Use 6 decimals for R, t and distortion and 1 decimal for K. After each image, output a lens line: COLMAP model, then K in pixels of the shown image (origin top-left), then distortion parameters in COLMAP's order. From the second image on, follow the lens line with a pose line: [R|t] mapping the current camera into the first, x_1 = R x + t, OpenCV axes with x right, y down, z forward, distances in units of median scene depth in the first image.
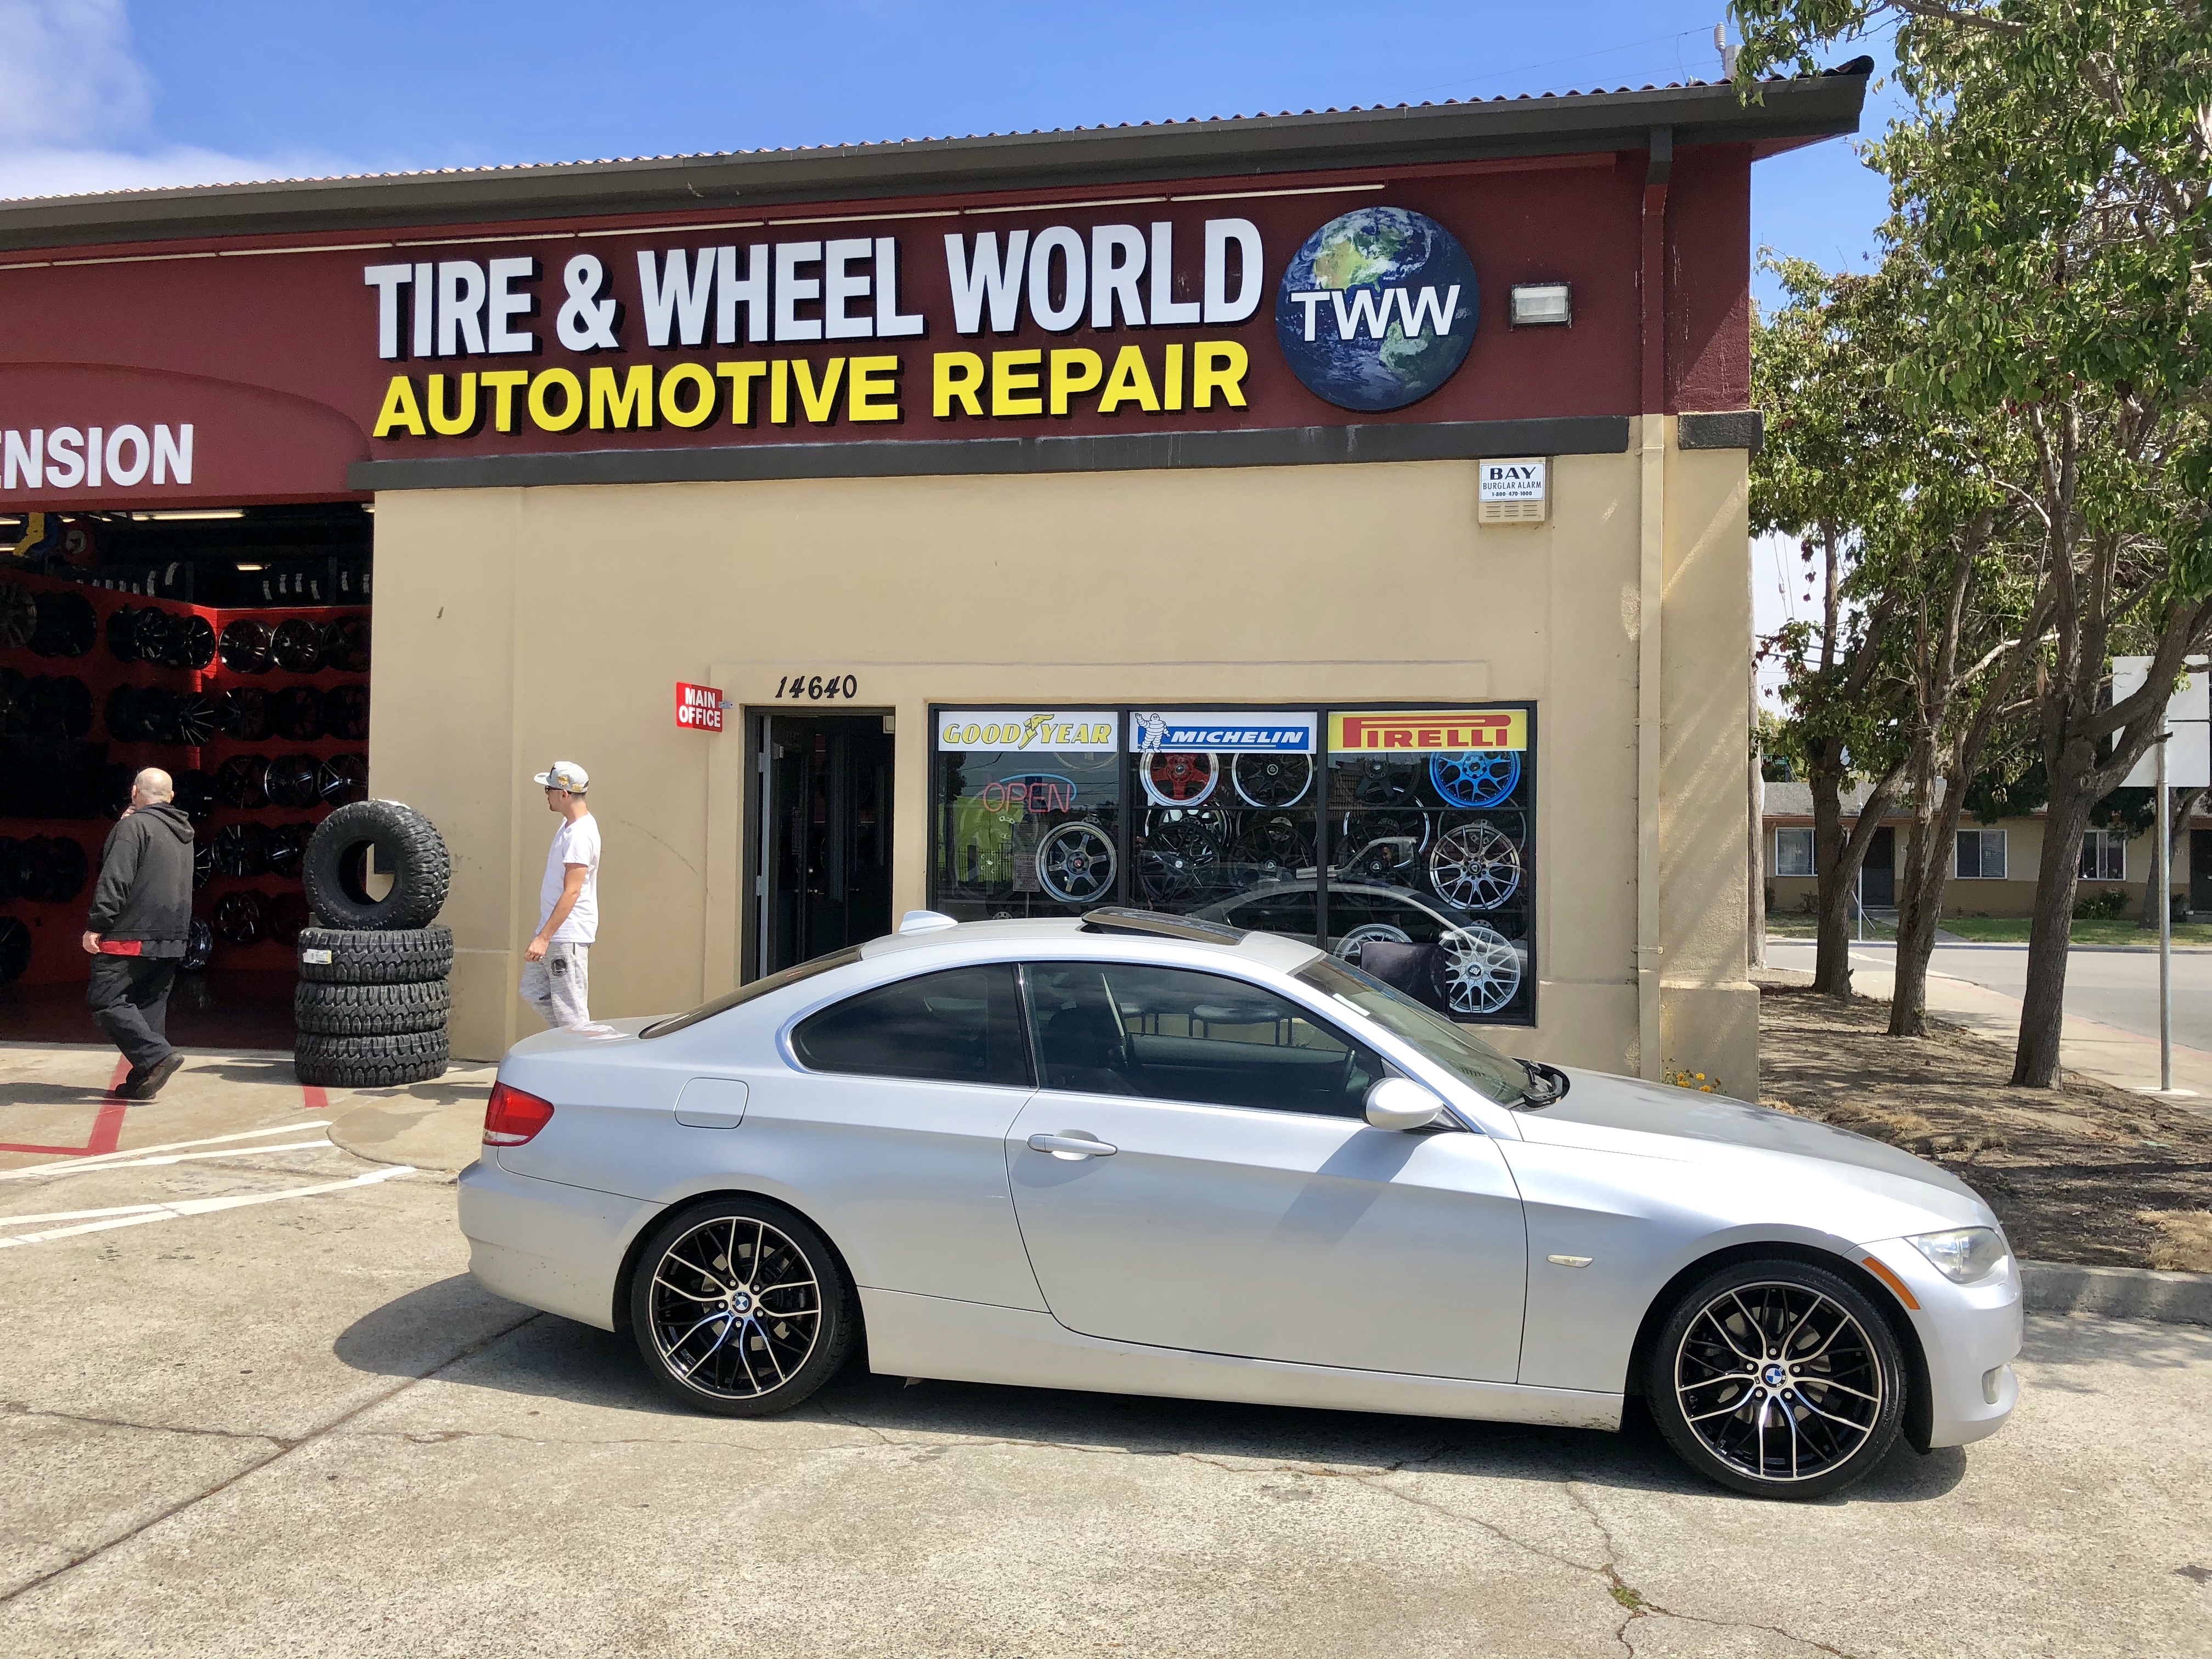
lens RADIAL K [[1800.7, 0, 1117.3], [0, 1800.7, 838.9], [0, 0, 1]] dist [0.023125, -0.001609]
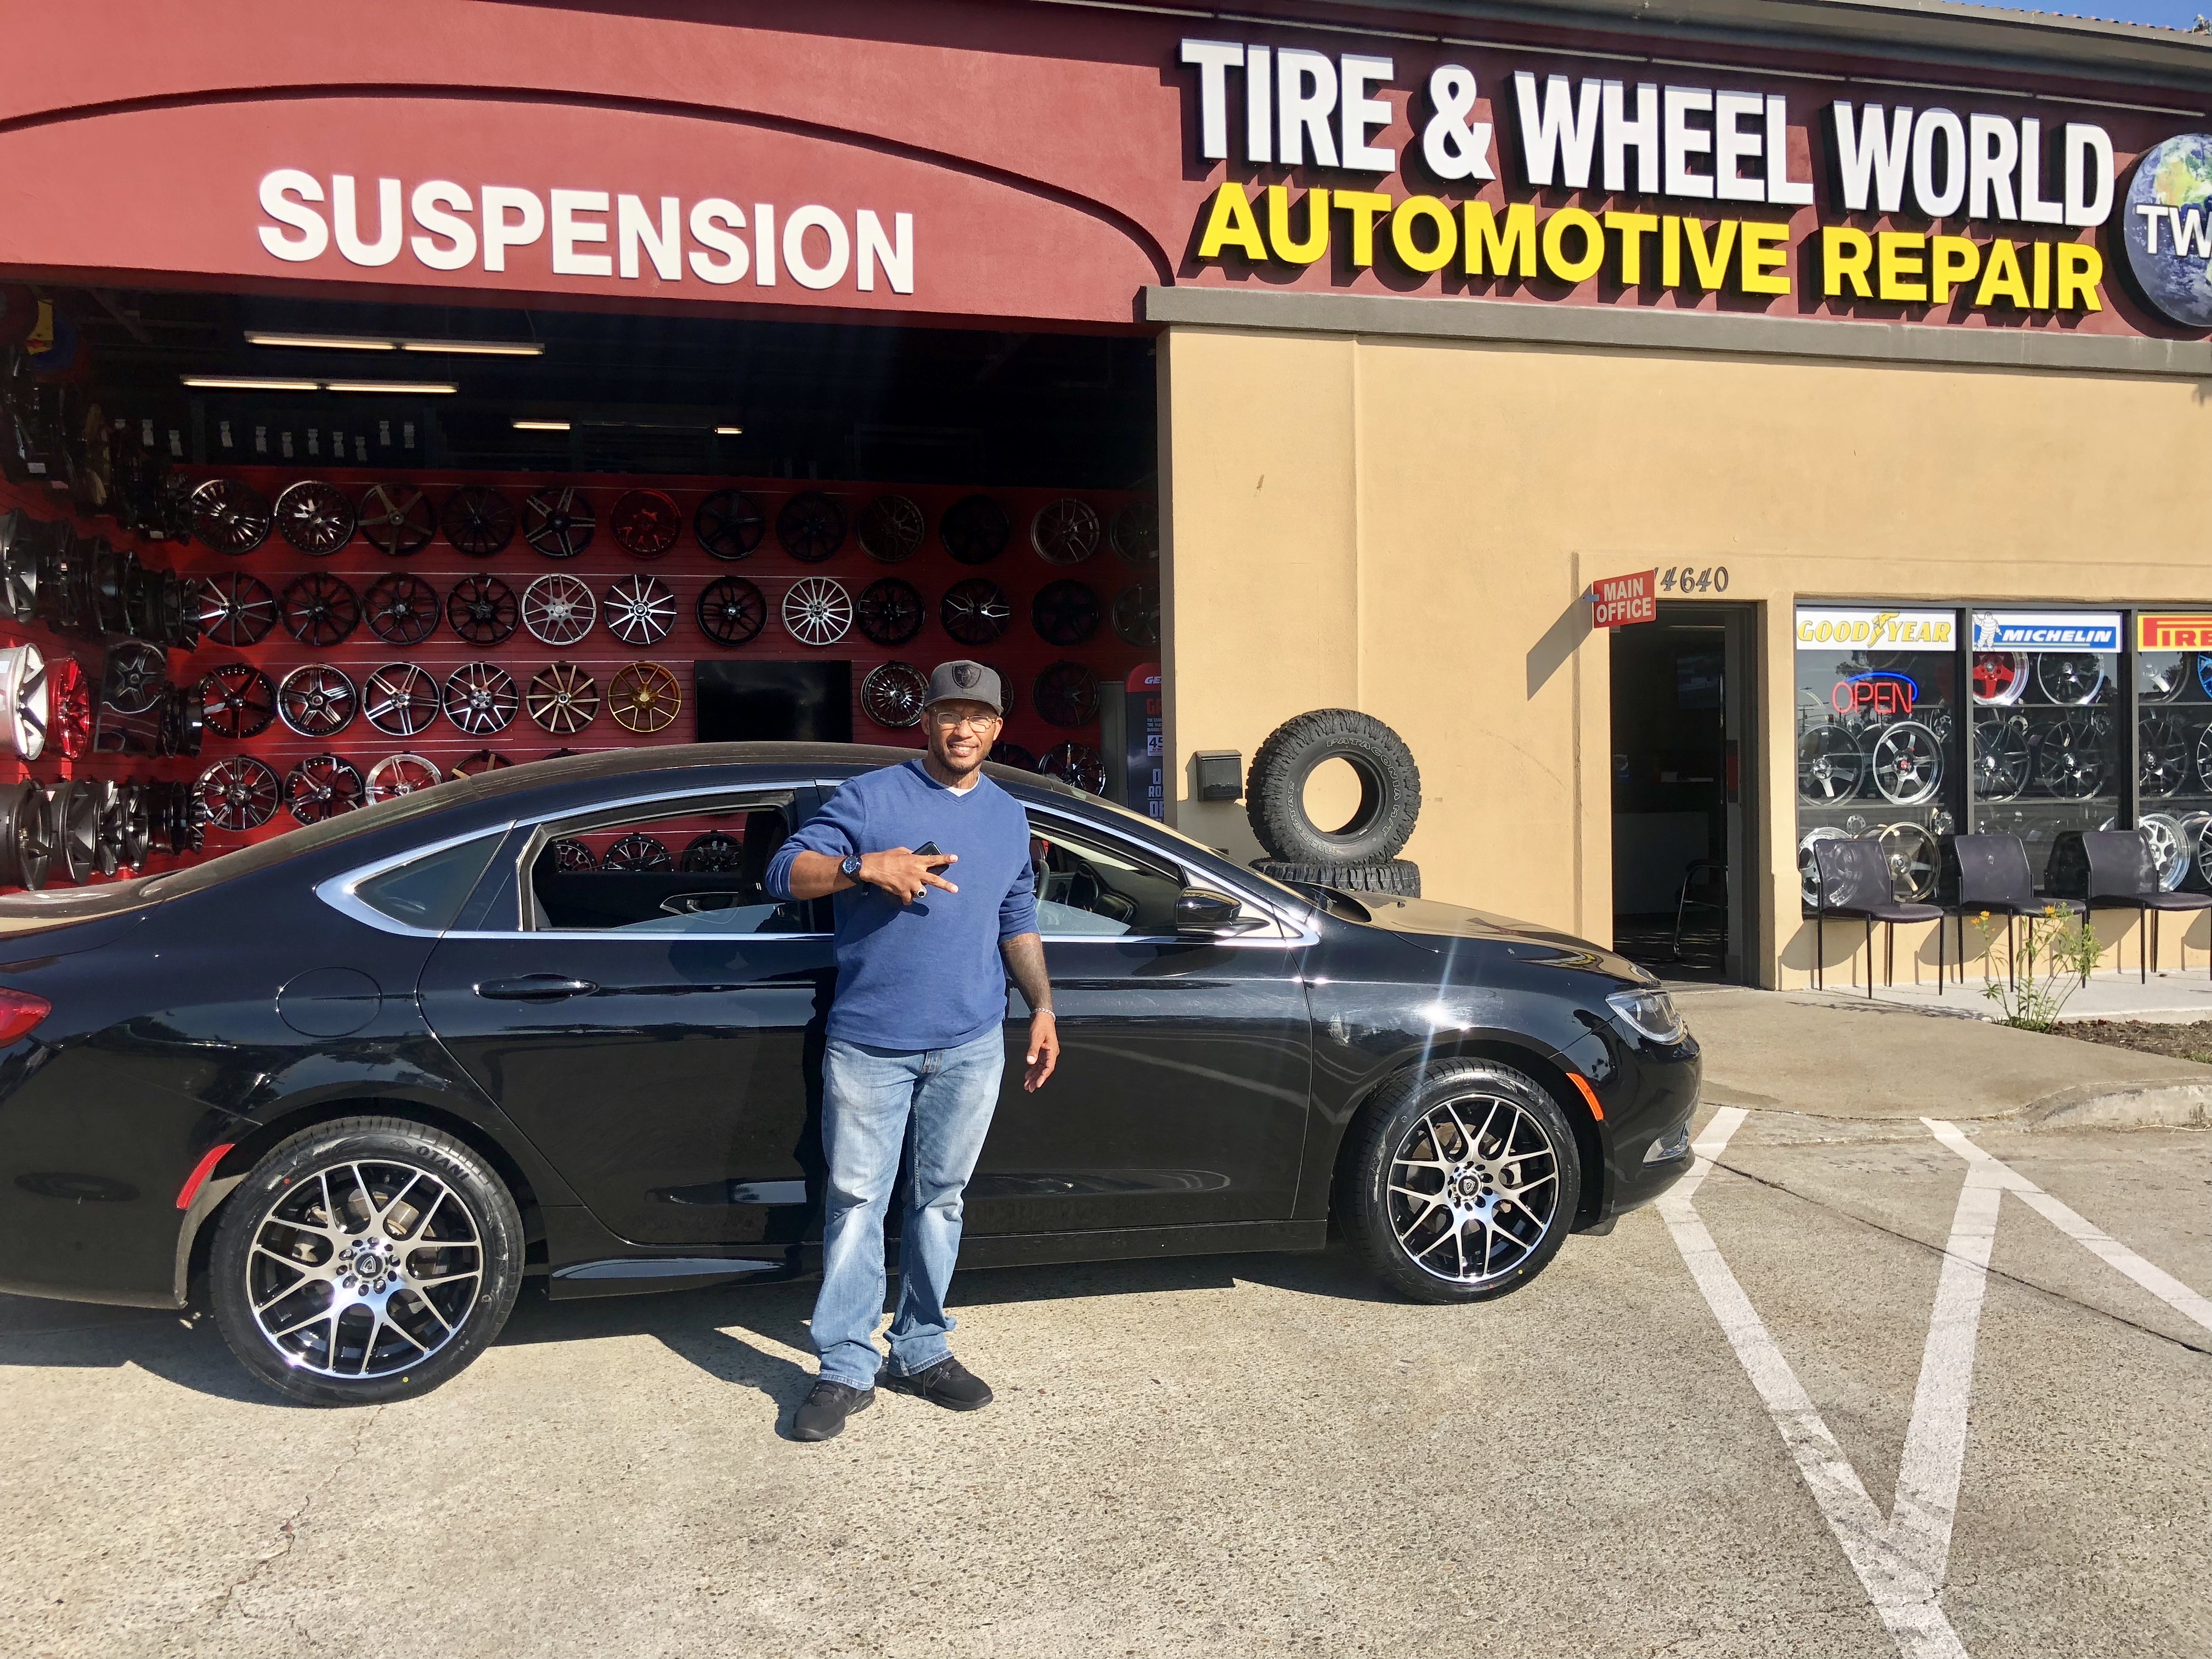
lens RADIAL K [[1805.8, 0, 1113.3], [0, 1805.8, 817.7], [0, 0, 1]] dist [0.007663, 0.020238]
pose [[0.891192, -0.036542, 0.452152, -0.869338], [0.023534, 0.999132, 0.034360, -0.001315], [-0.453016, -0.019981, 0.891279, 0.315661]]
